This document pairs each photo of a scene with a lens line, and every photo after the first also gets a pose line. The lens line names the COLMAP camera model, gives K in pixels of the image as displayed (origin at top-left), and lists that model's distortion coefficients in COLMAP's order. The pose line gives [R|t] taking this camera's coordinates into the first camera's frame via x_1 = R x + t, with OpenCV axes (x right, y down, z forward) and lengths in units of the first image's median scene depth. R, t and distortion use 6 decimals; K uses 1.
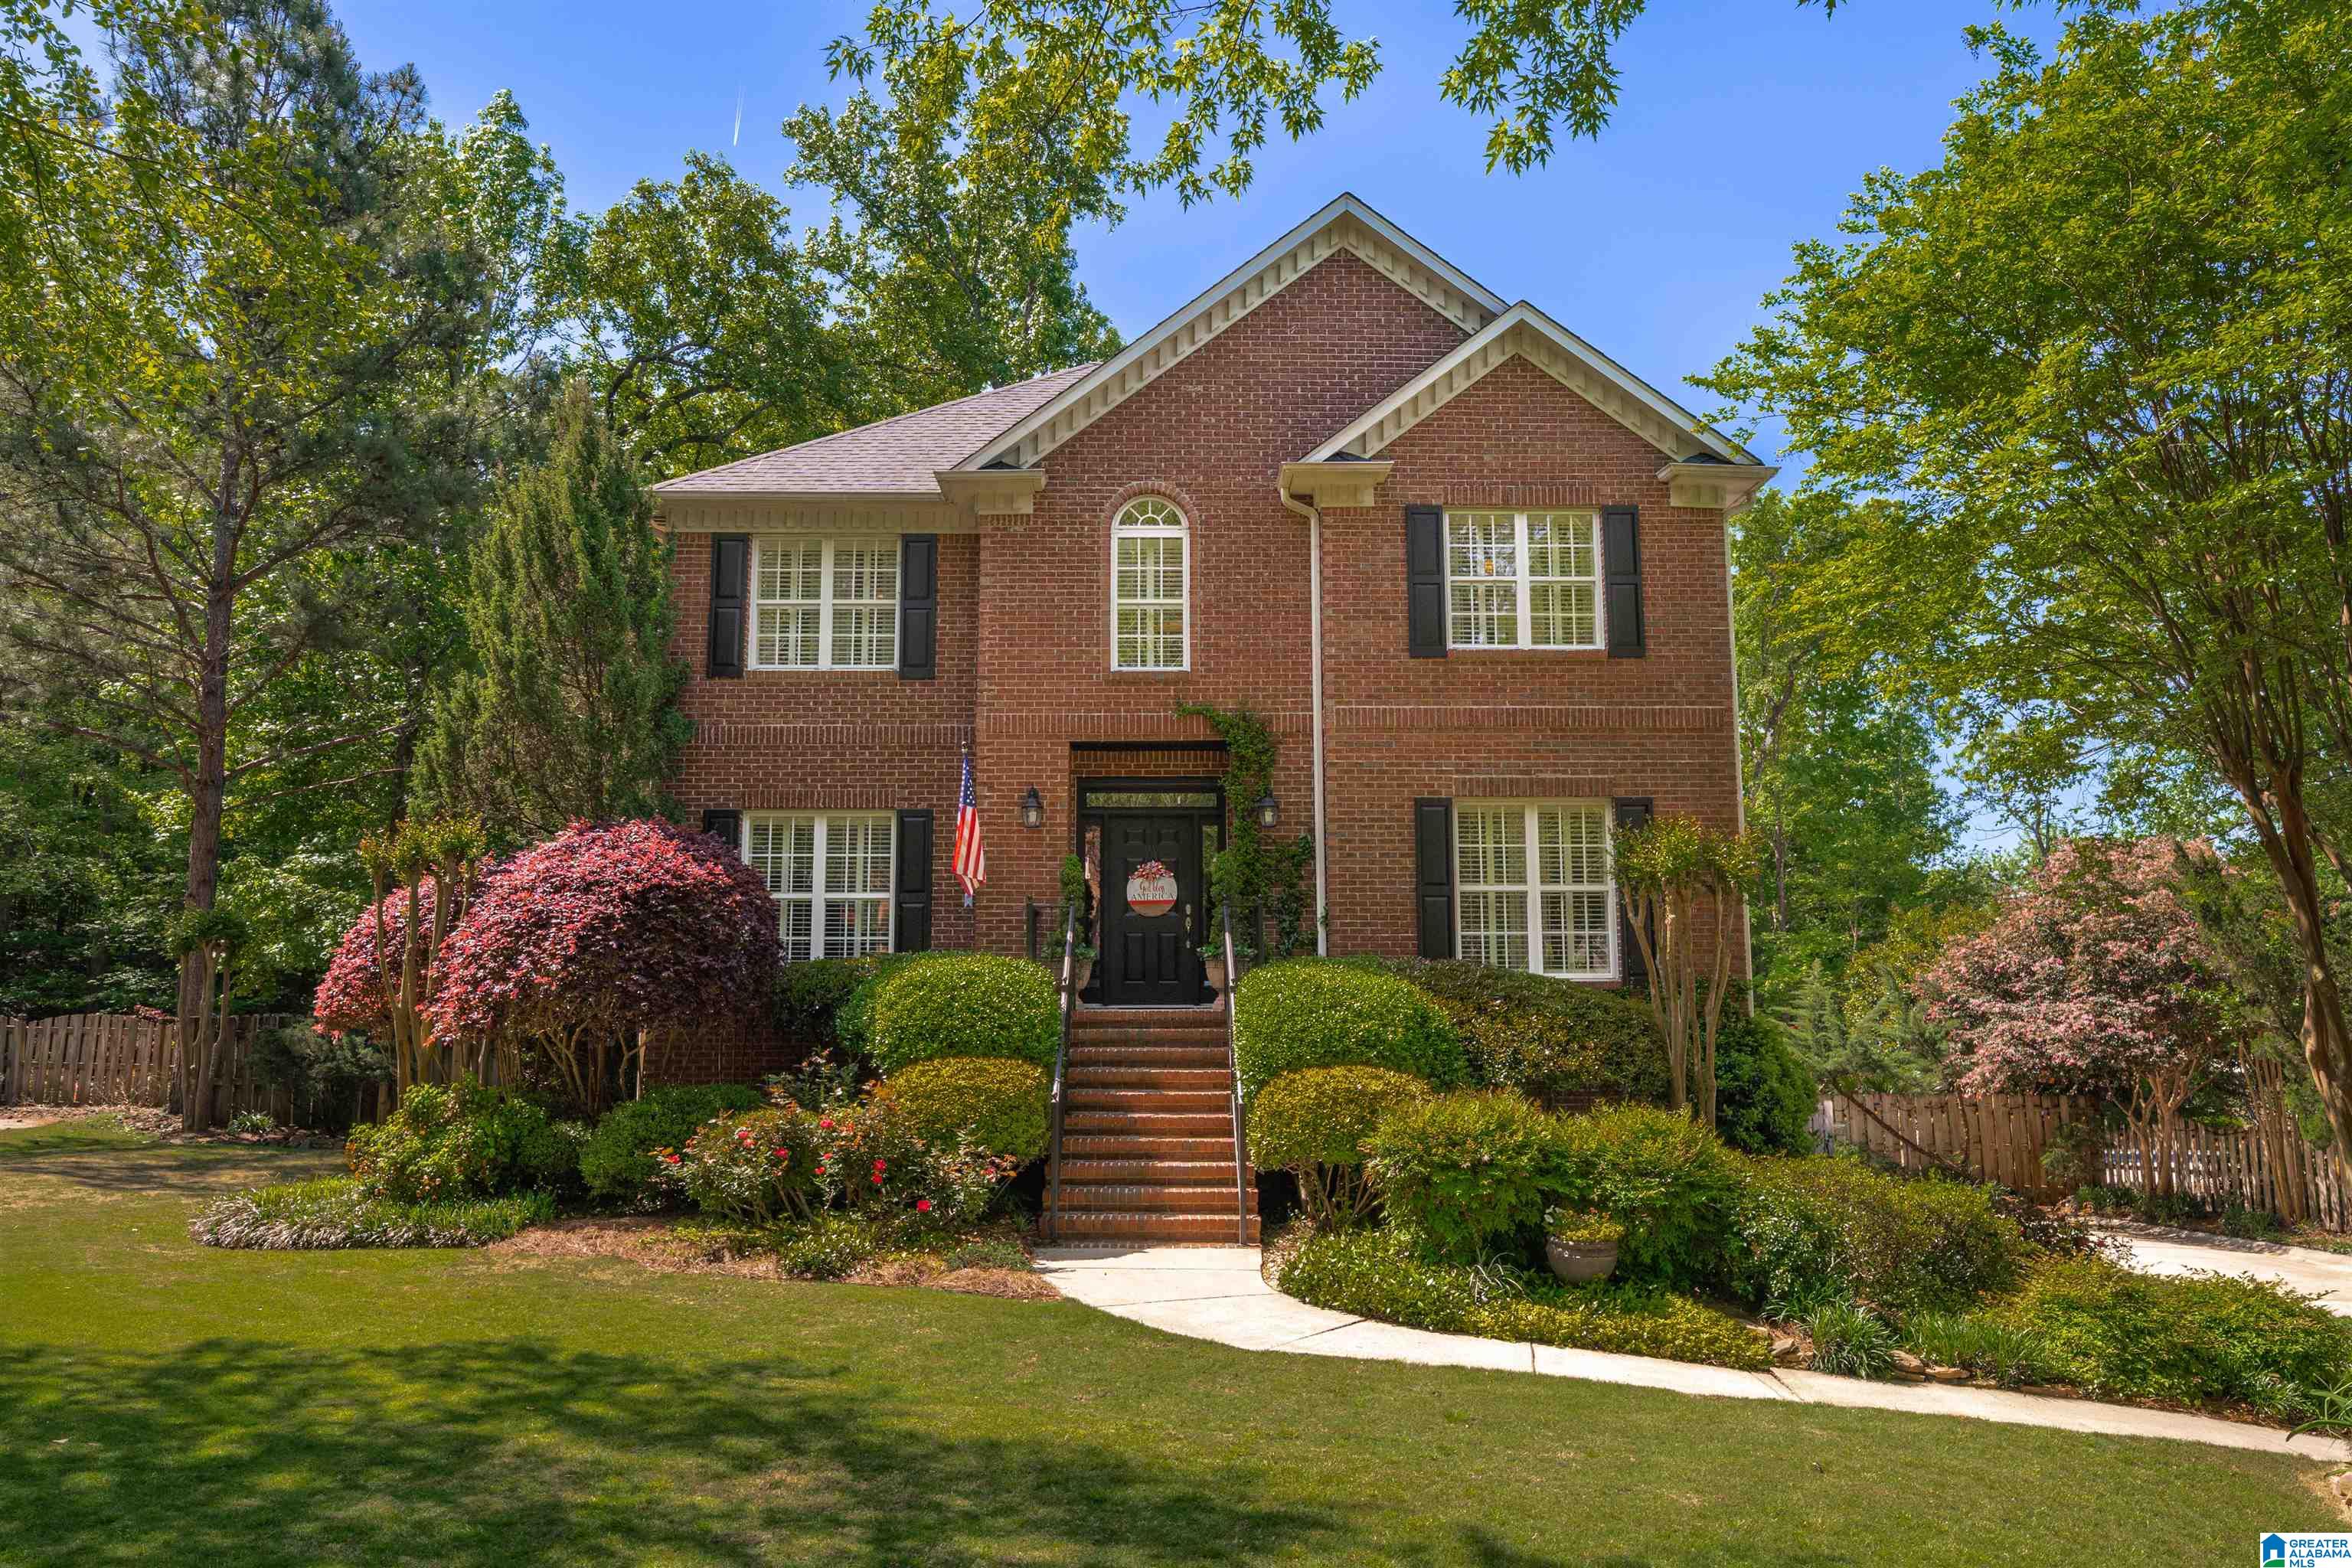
lens RADIAL K [[1575.0, 0, 1176.0], [0, 1575.0, 784.0], [0, 0, 1]] dist [0.004161, 0.003271]
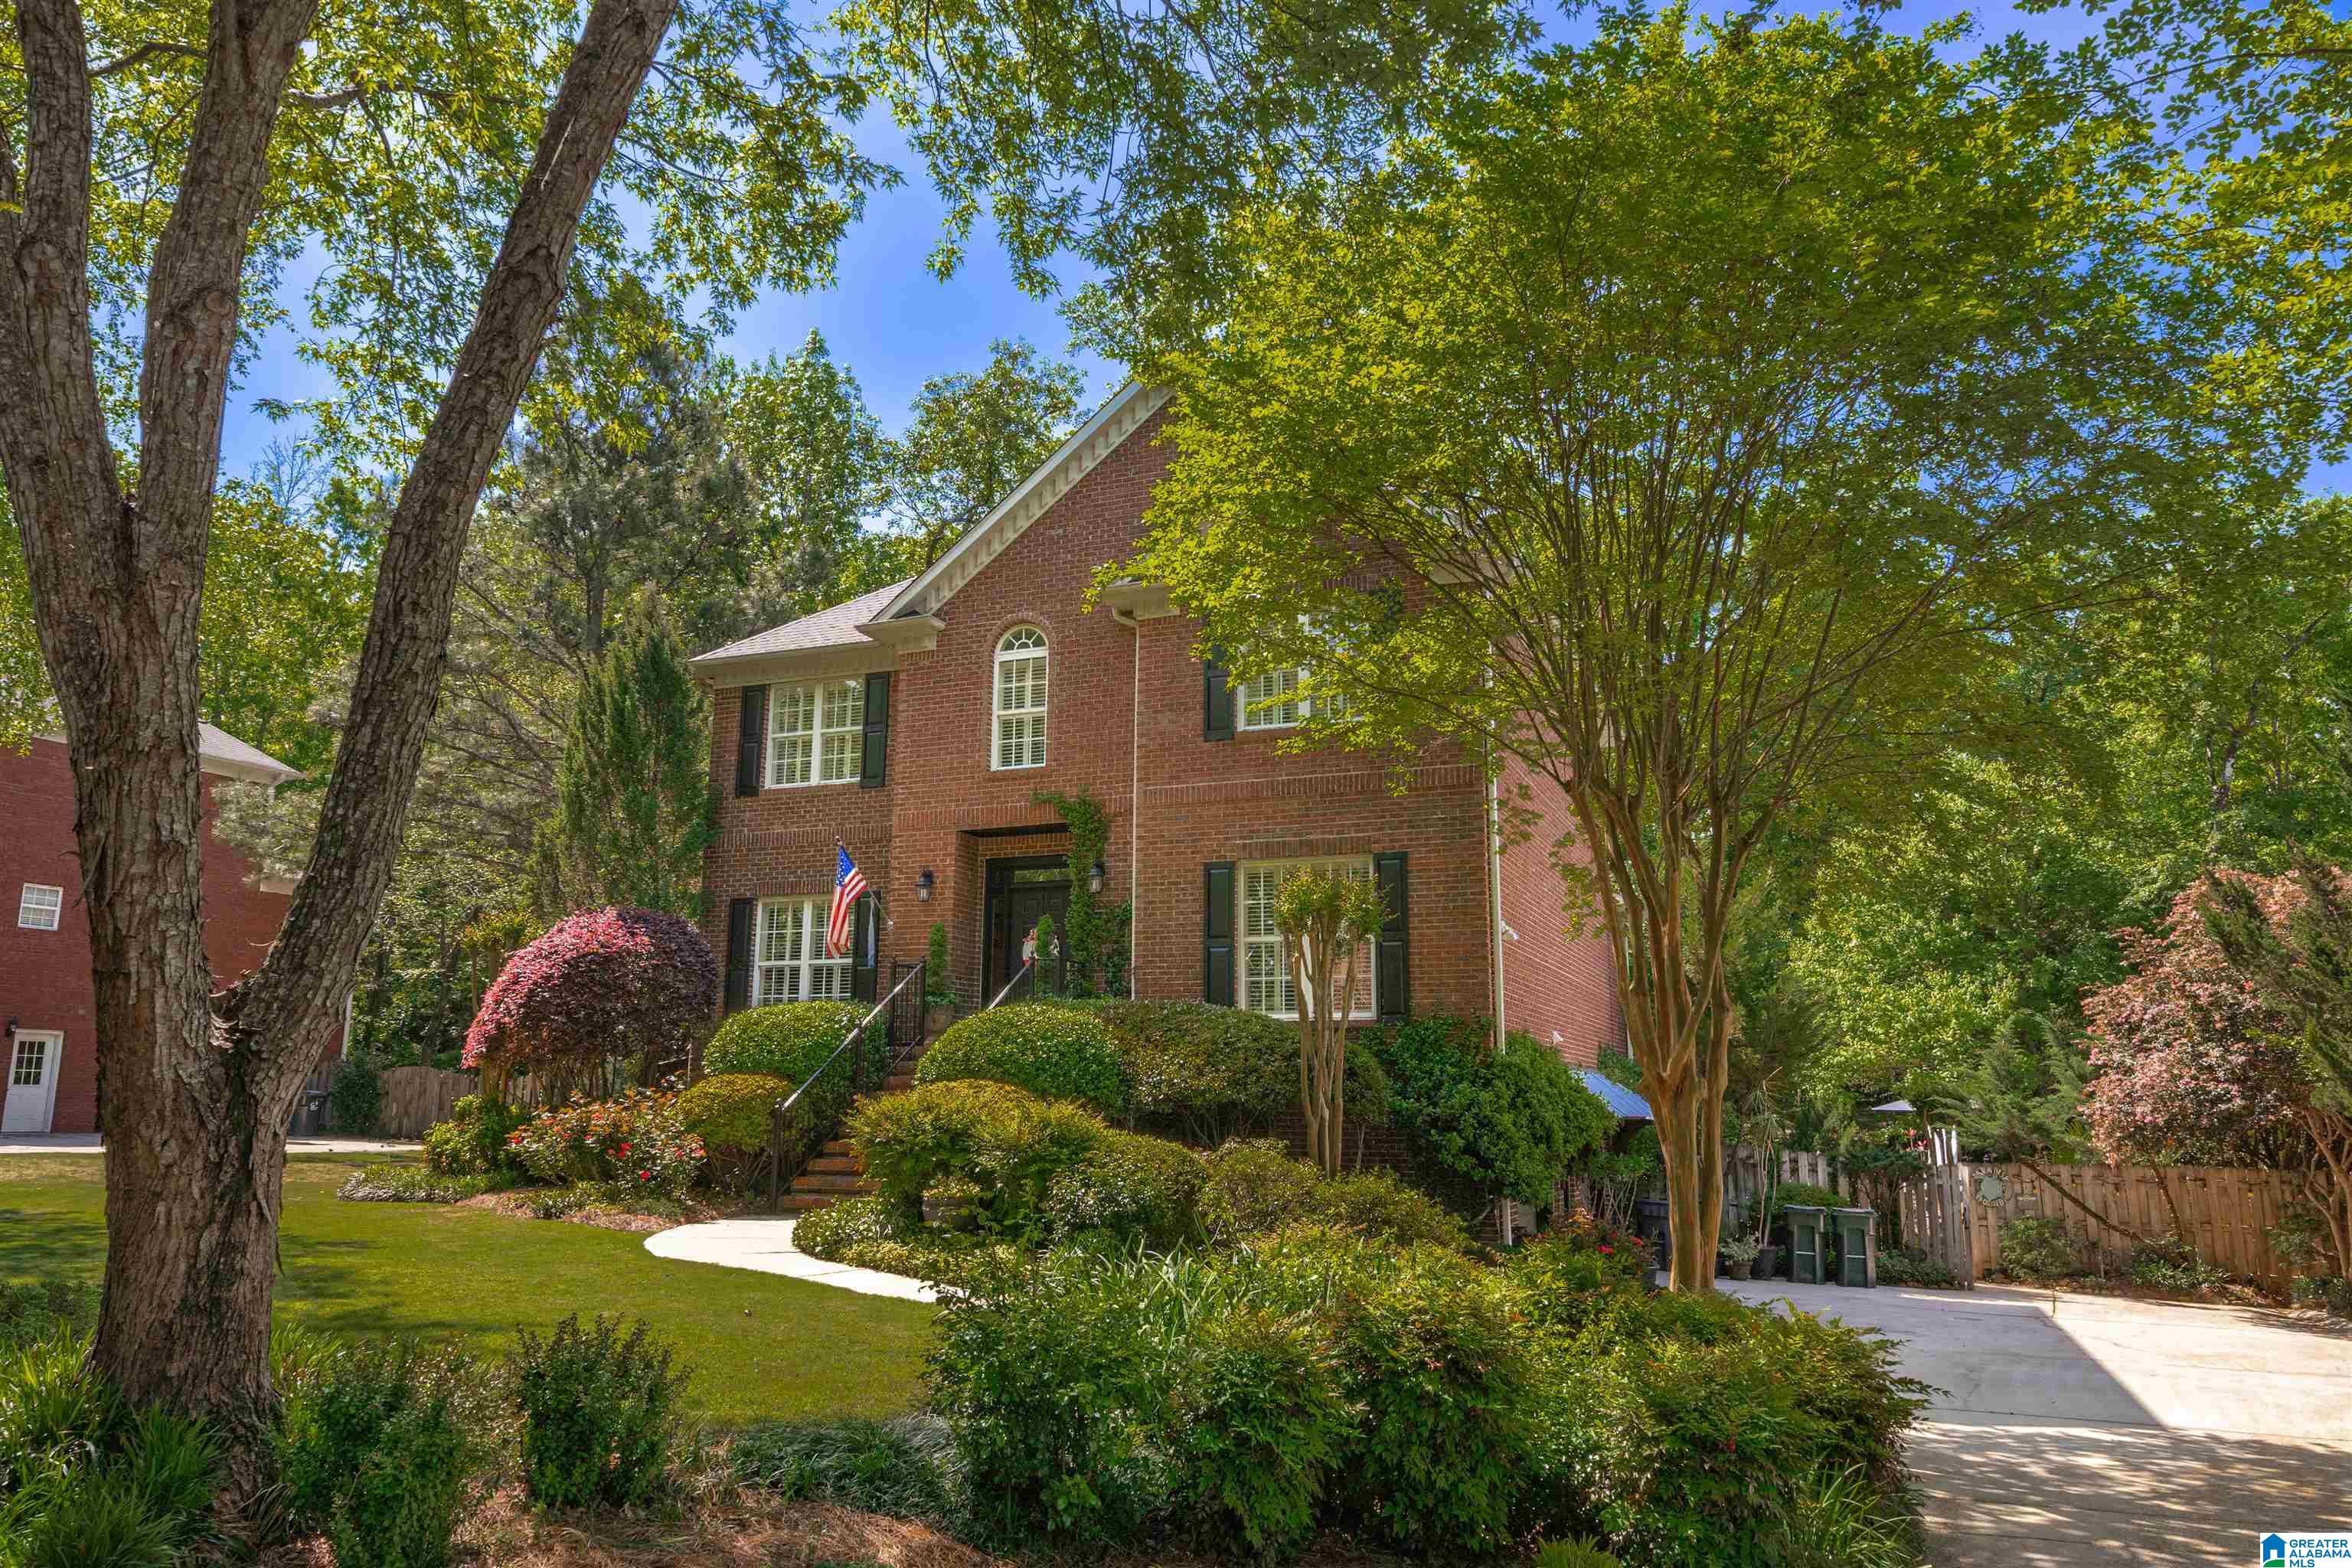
lens RADIAL K [[1613.4, 0, 1176.0], [0, 1613.4, 784.0], [0, 0, 1]] dist [-0.003451, 0.003215]
pose [[0.920883, -0.068729, -0.383732, 0.571556], [0.049218, 0.996957, -0.060448, 0.021282], [0.386719, 0.036779, 0.921464, -0.099830]]
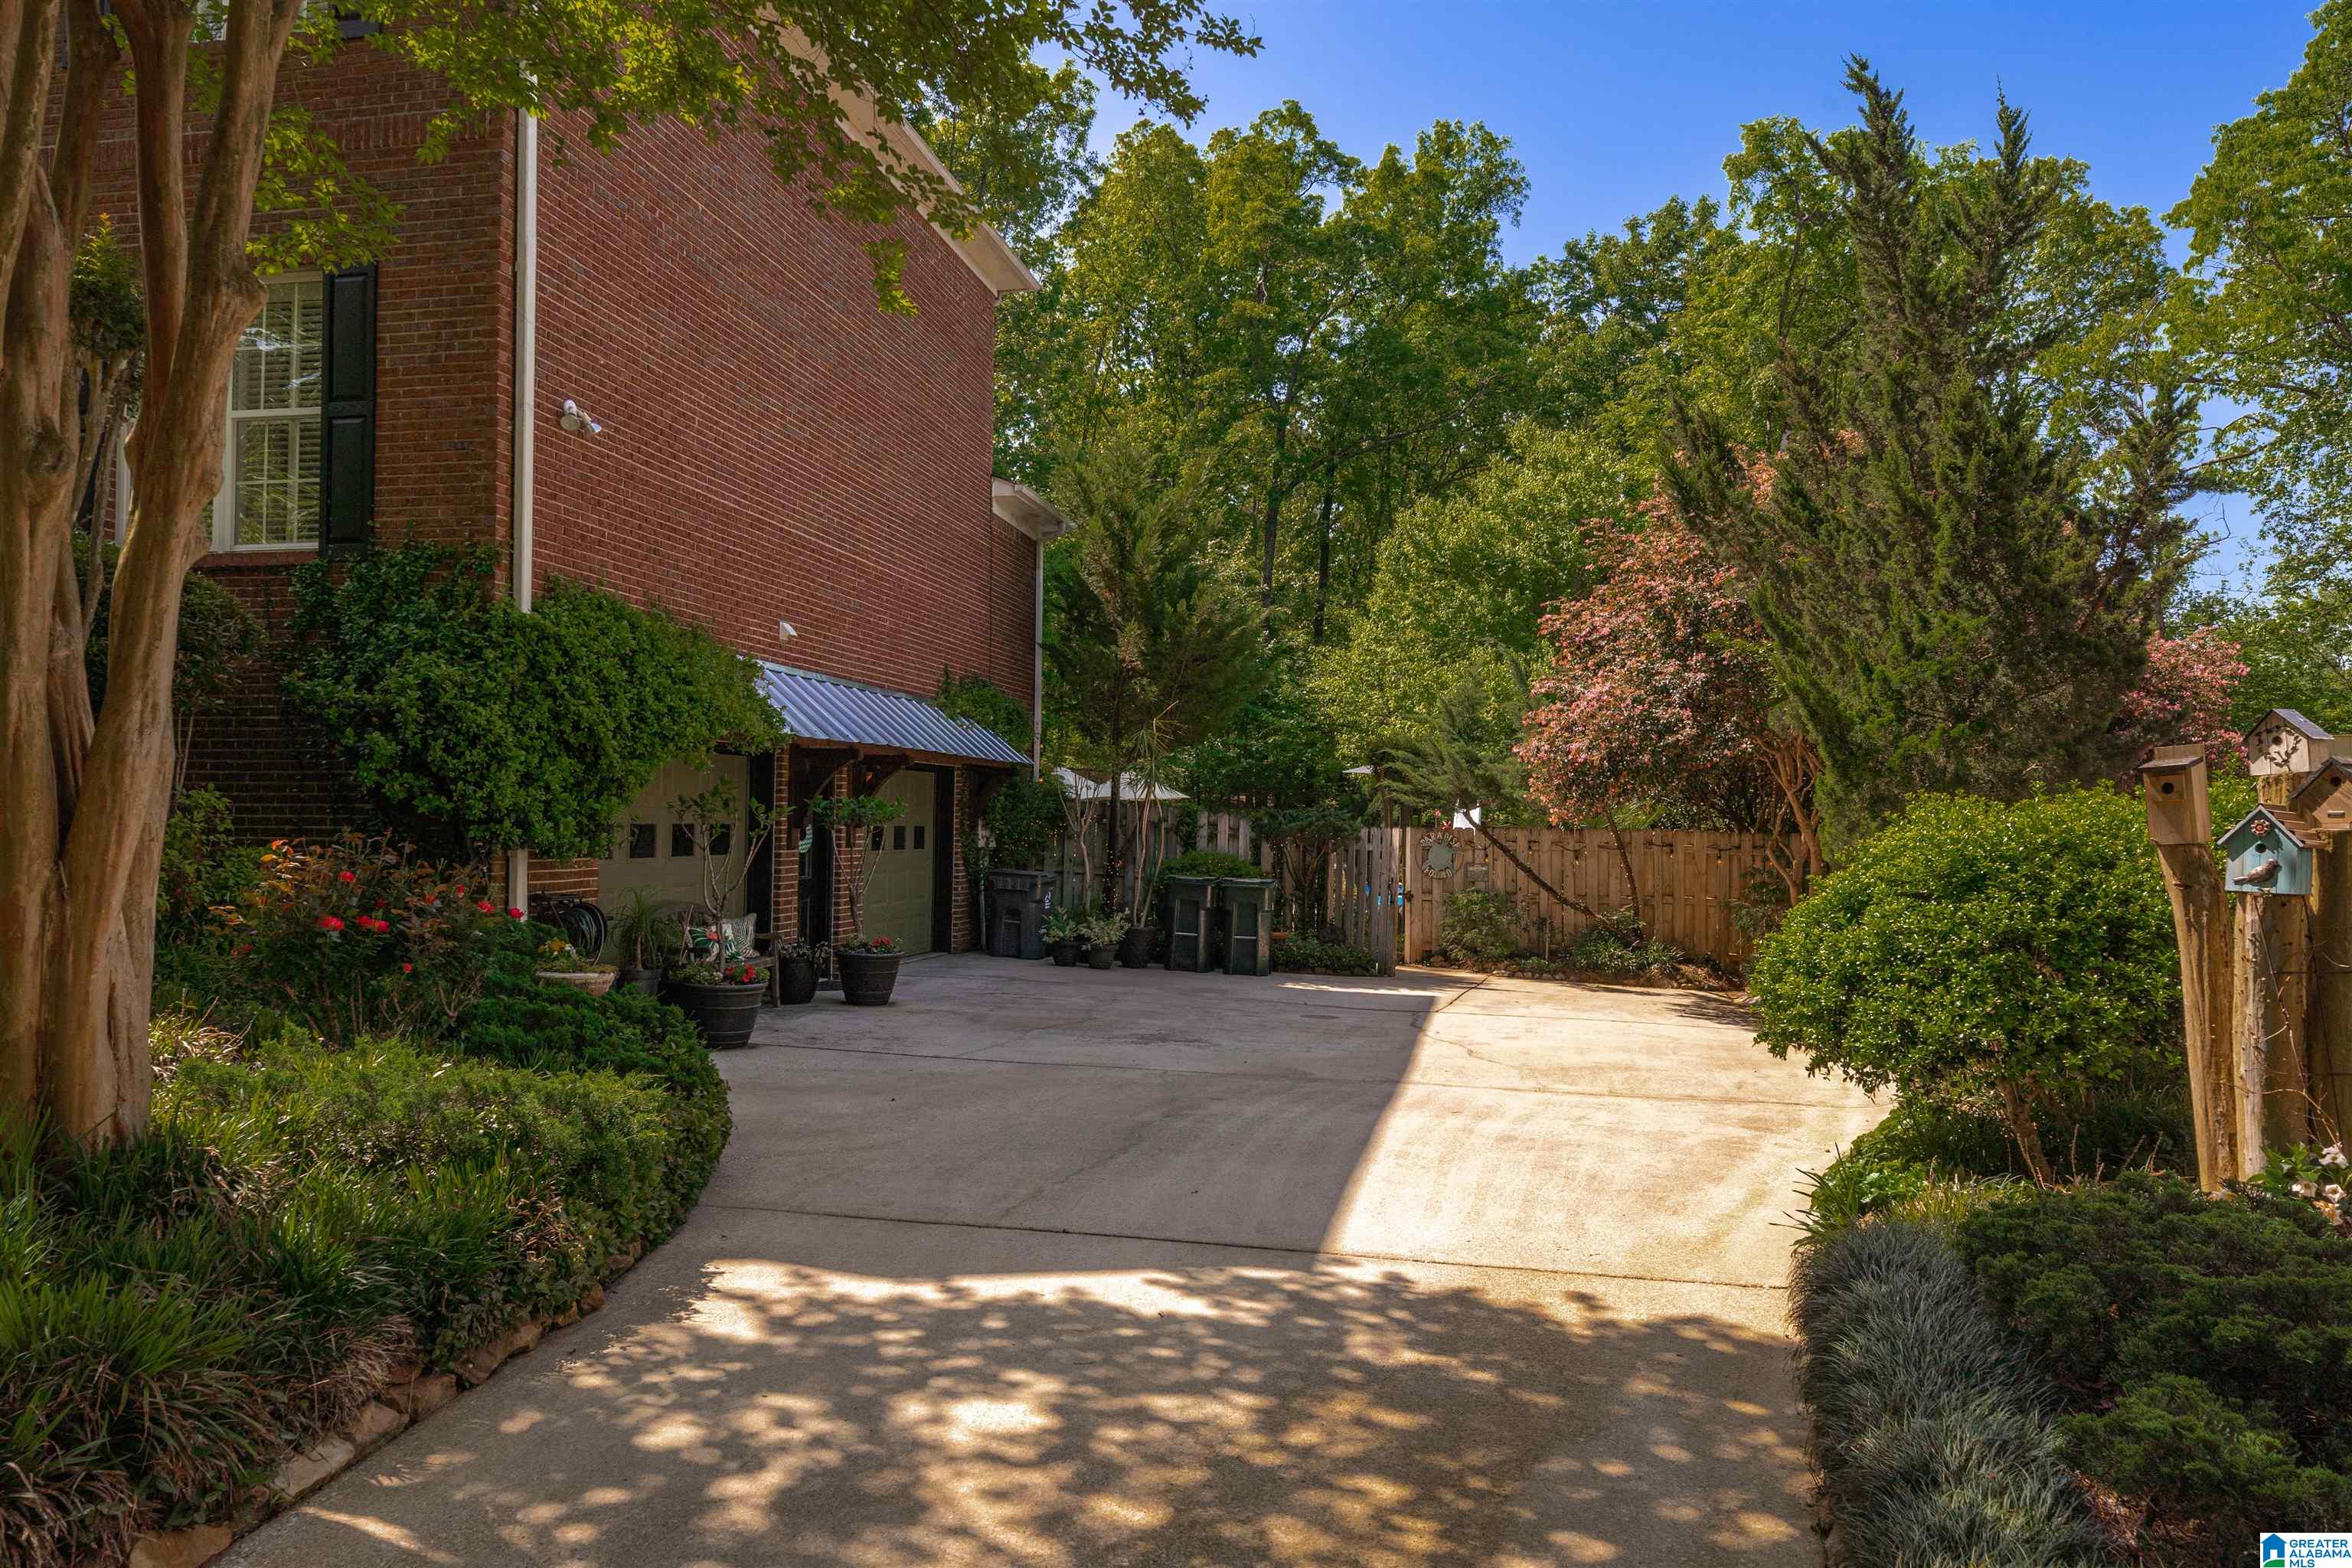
lens RADIAL K [[1532.4, 0, 1176.0], [0, 1532.4, 784.0], [0, 0, 1]] dist [0.001148, -0.000095]
pose [[0.978274, 0.007851, -0.207168, 0.721037], [0.018352, 0.992081, 0.124255, 0.141616], [0.206503, -0.125358, 0.970382, 0.429566]]
